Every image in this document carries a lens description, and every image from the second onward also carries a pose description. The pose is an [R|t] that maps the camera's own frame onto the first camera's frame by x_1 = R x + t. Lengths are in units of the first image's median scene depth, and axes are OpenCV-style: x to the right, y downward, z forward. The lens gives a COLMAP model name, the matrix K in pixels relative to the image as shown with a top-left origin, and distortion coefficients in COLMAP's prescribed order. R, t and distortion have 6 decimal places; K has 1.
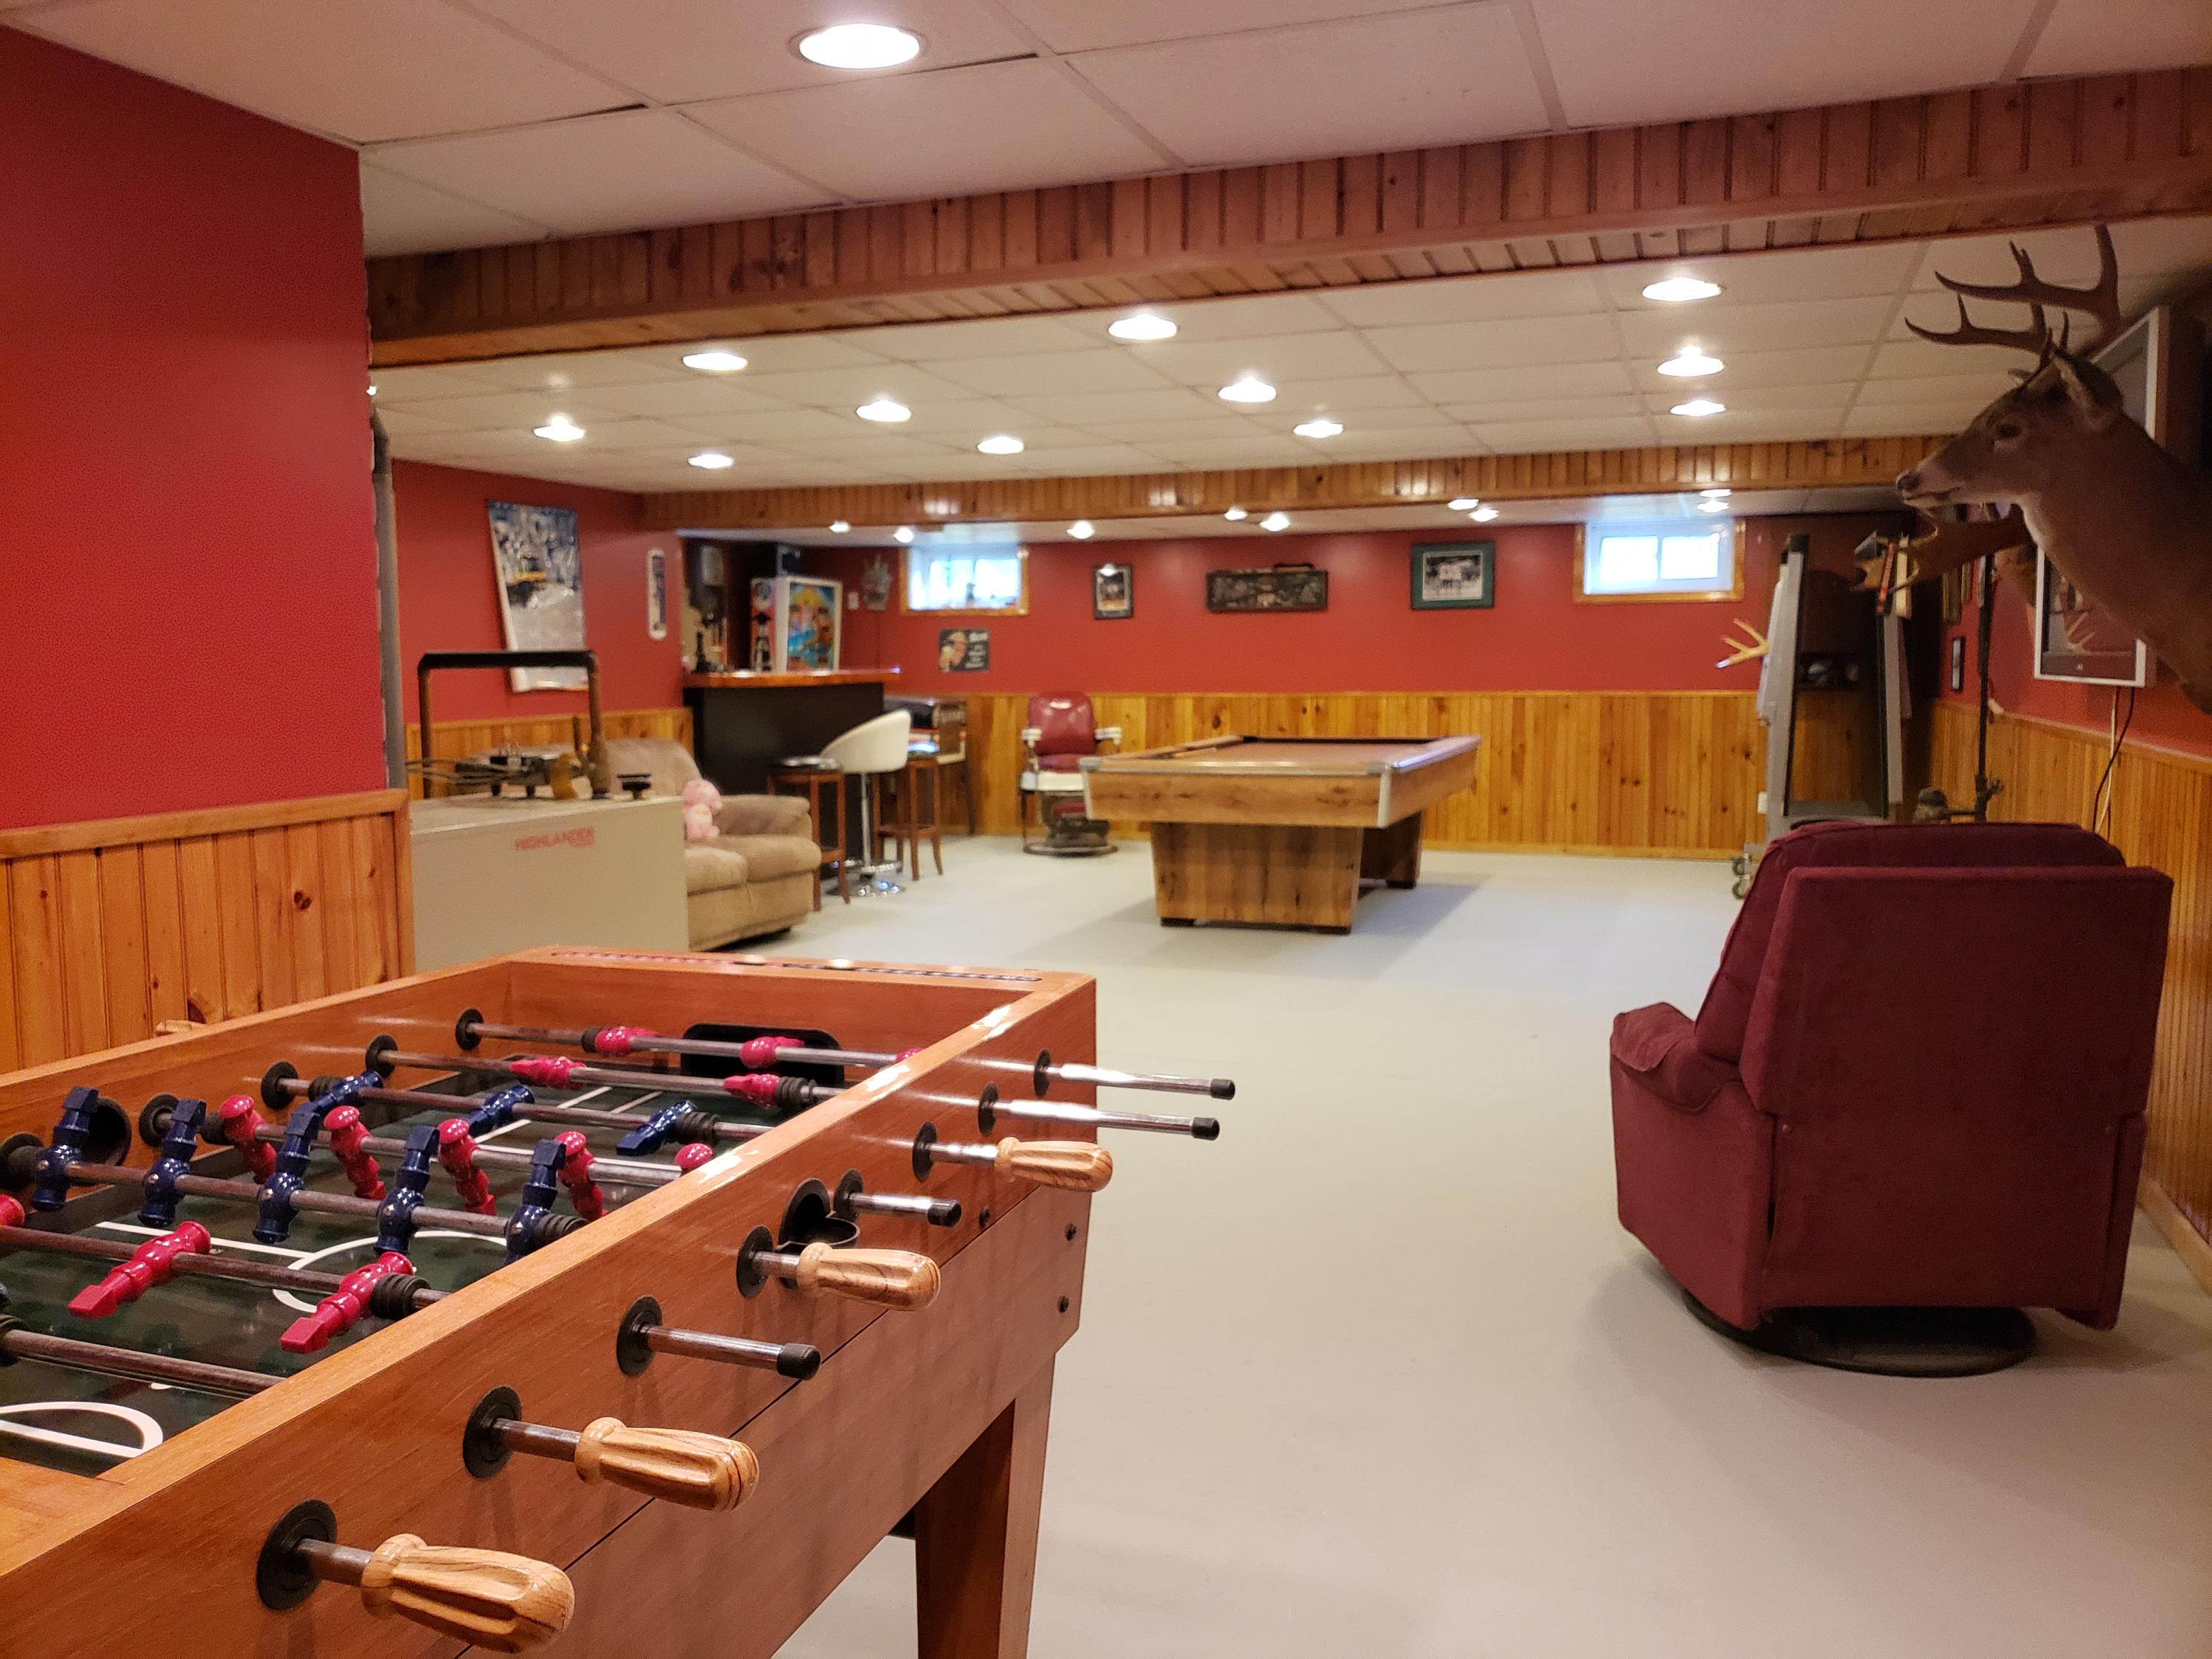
lens RADIAL K [[1729.5, 0, 1103.5], [0, 1729.5, 844.2], [0, 0, 1]] dist [0.039352, -0.033442]
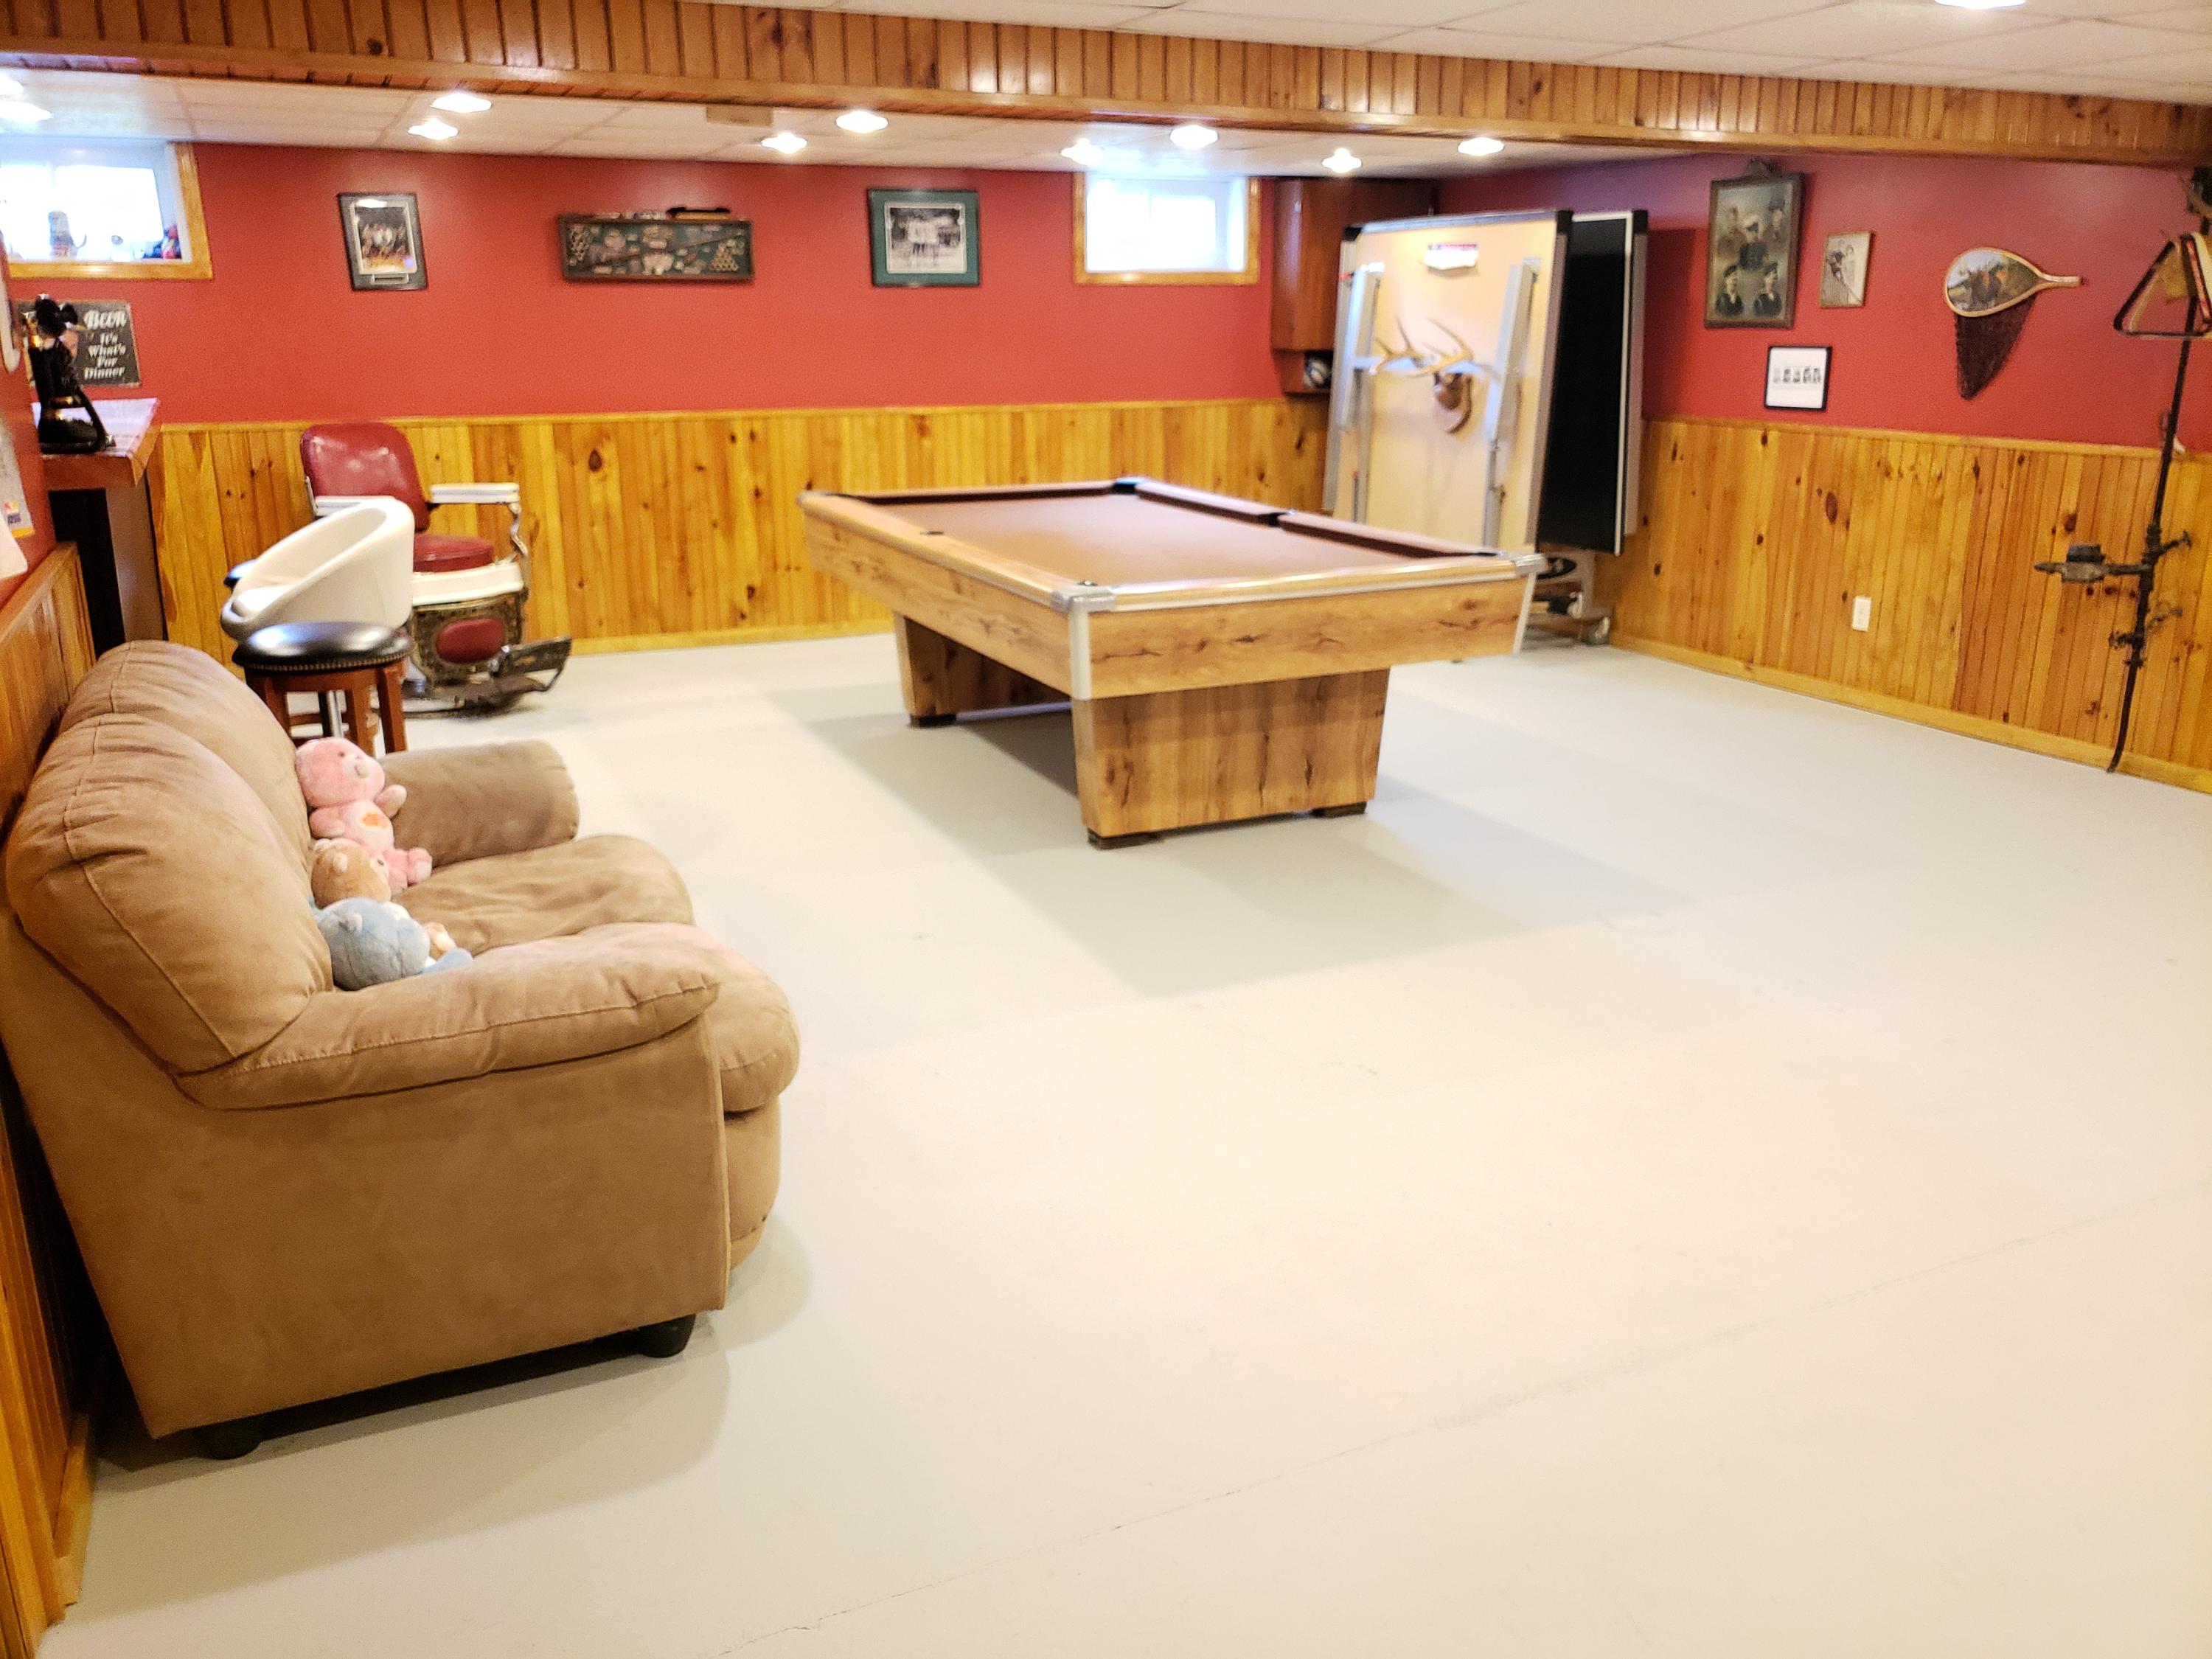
lens RADIAL K [[1729.5, 0, 1111.2], [0, 1729.5, 814.7], [0, 0, 1]] dist [0.039352, -0.033442]
pose [[0.704523, -0.191973, 0.683223, -0.279710], [0.069372, 0.976737, 0.202911, -0.064913], [-0.706283, -0.095559, 0.701451, 0.436108]]
